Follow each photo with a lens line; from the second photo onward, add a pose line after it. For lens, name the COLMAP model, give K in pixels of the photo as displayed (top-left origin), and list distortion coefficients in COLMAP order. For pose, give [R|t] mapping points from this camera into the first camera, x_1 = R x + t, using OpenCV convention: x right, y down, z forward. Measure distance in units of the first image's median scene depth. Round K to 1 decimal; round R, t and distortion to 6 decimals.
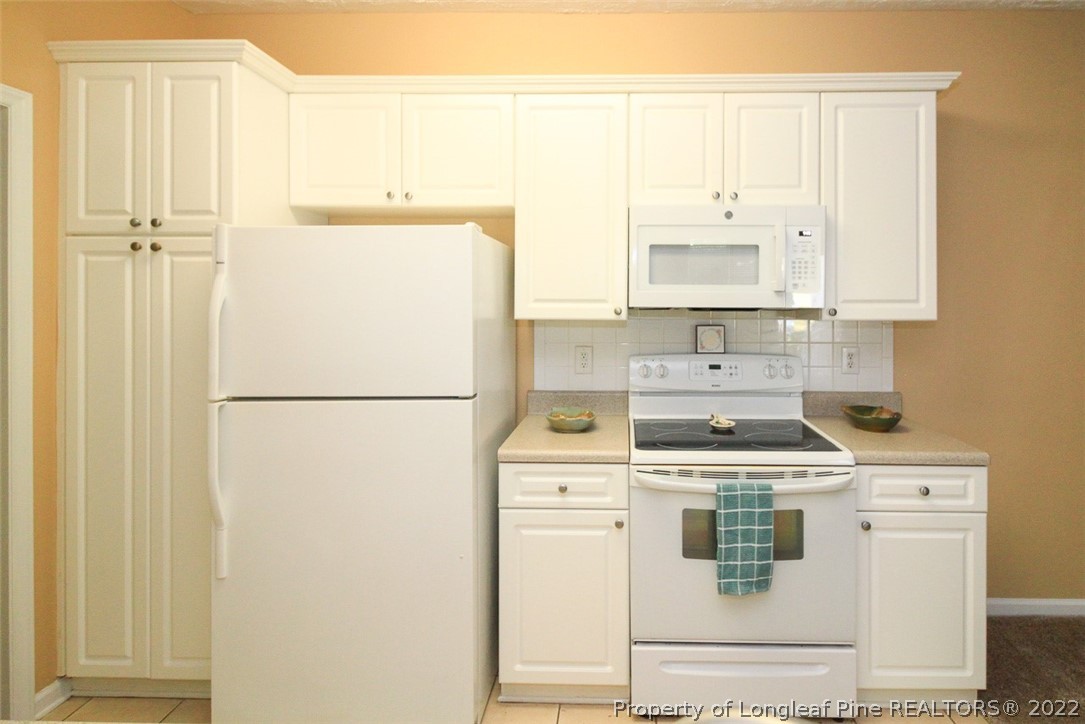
lens RADIAL K [[559.0, 0, 612.9], [0, 559.0, 300.5], [0, 0, 1]] dist [0.006912, -0.004056]
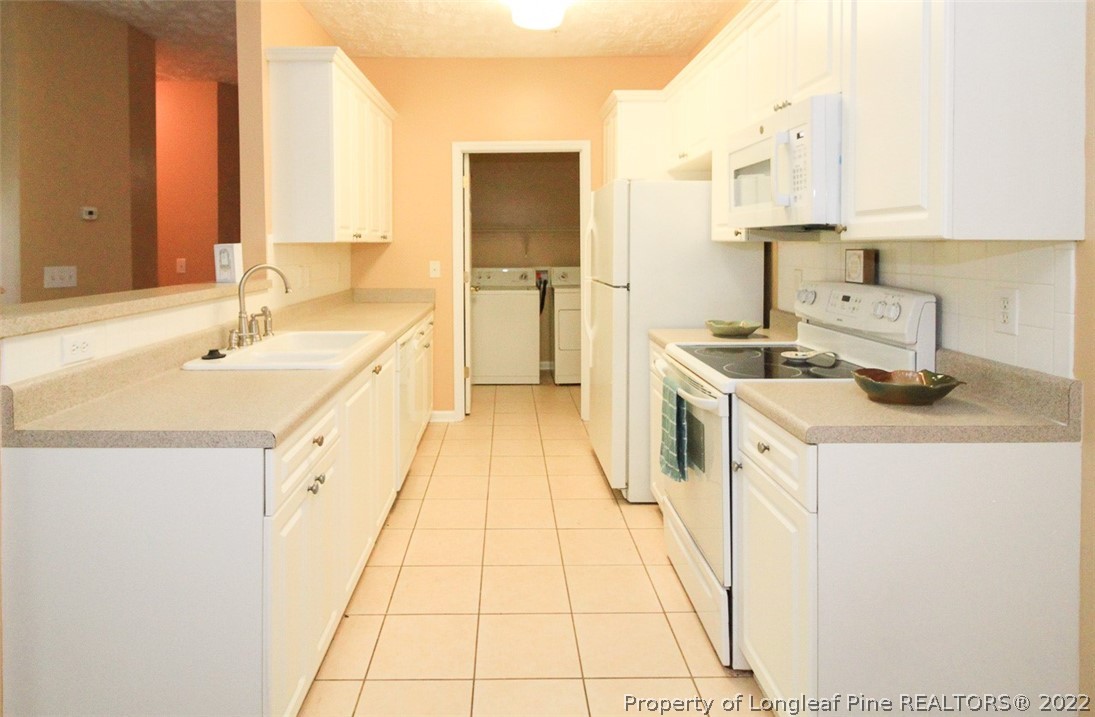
lens RADIAL K [[622.0, 0, 507.1], [0, 622.0, 247.1], [0, 0, 1]] dist [0.002838, 0.000019]
pose [[0.017909, 0.002645, -0.999836, 1.263772], [0.002683, 0.999993, 0.002693, 0.043657], [0.999836, -0.002731, 0.017902, 0.545408]]
